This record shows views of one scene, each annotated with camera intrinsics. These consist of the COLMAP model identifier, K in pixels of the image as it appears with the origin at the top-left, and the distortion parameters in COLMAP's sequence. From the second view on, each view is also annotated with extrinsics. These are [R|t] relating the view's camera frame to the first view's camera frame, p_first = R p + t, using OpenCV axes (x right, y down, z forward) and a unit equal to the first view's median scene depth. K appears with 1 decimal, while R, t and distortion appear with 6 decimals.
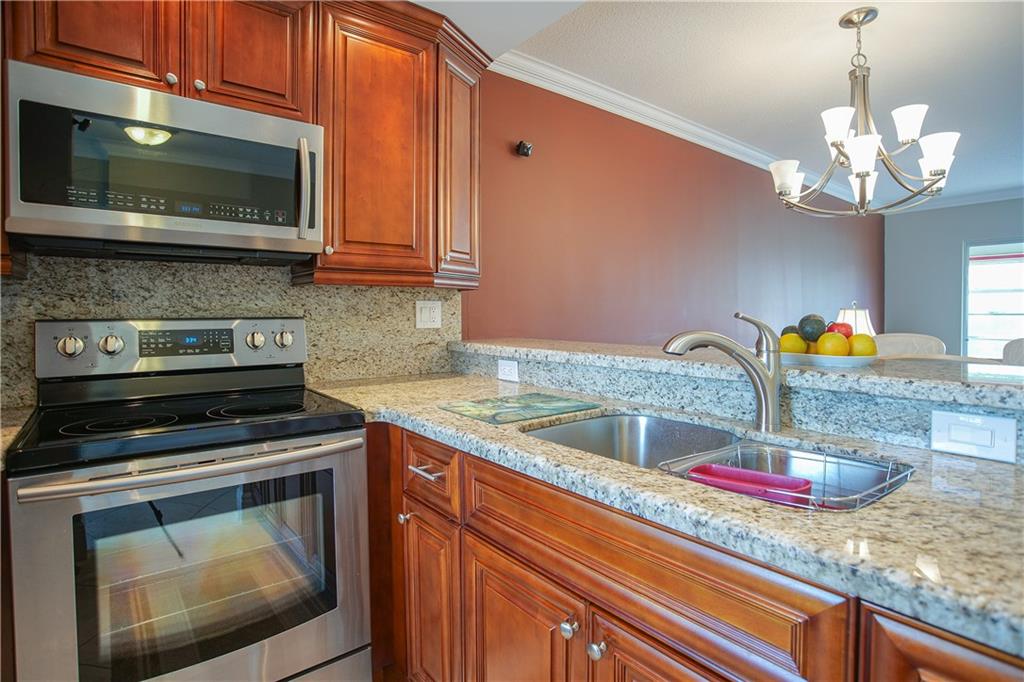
lens RADIAL K [[546.9, 0, 513.7], [0, 546.9, 324.9], [0, 0, 1]] dist [-0.076377, 0.034826]
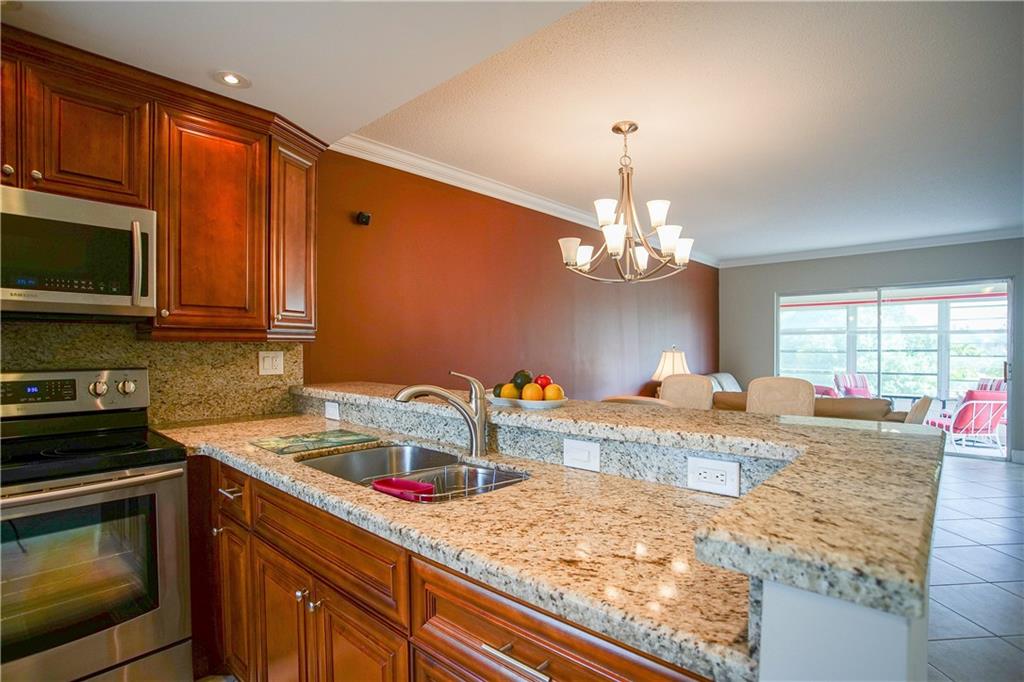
lens RADIAL K [[535.1, 0, 515.2], [0, 535.1, 356.6], [0, 0, 1]] dist [-0.085556, 0.048063]
pose [[0.986596, -0.001569, 0.163174, 0.247839], [0.002391, 0.999985, -0.004836, -0.036691], [-0.163164, 0.005161, 0.986585, -0.269564]]
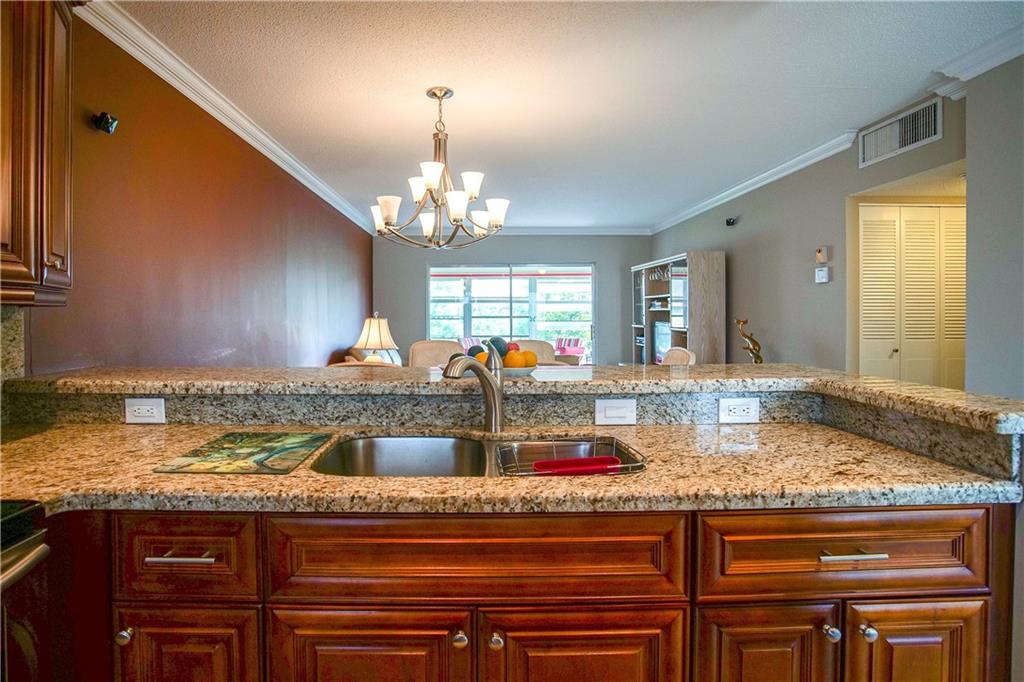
lens RADIAL K [[546.9, 0, 513.7], [0, 546.9, 324.9], [0, 0, 1]] dist [-0.076377, 0.034826]
pose [[0.595913, -0.015525, 0.802899, -0.388966], [0.019372, 0.999800, 0.004955, -0.044160], [-0.802815, 0.012602, 0.596095, 0.134618]]
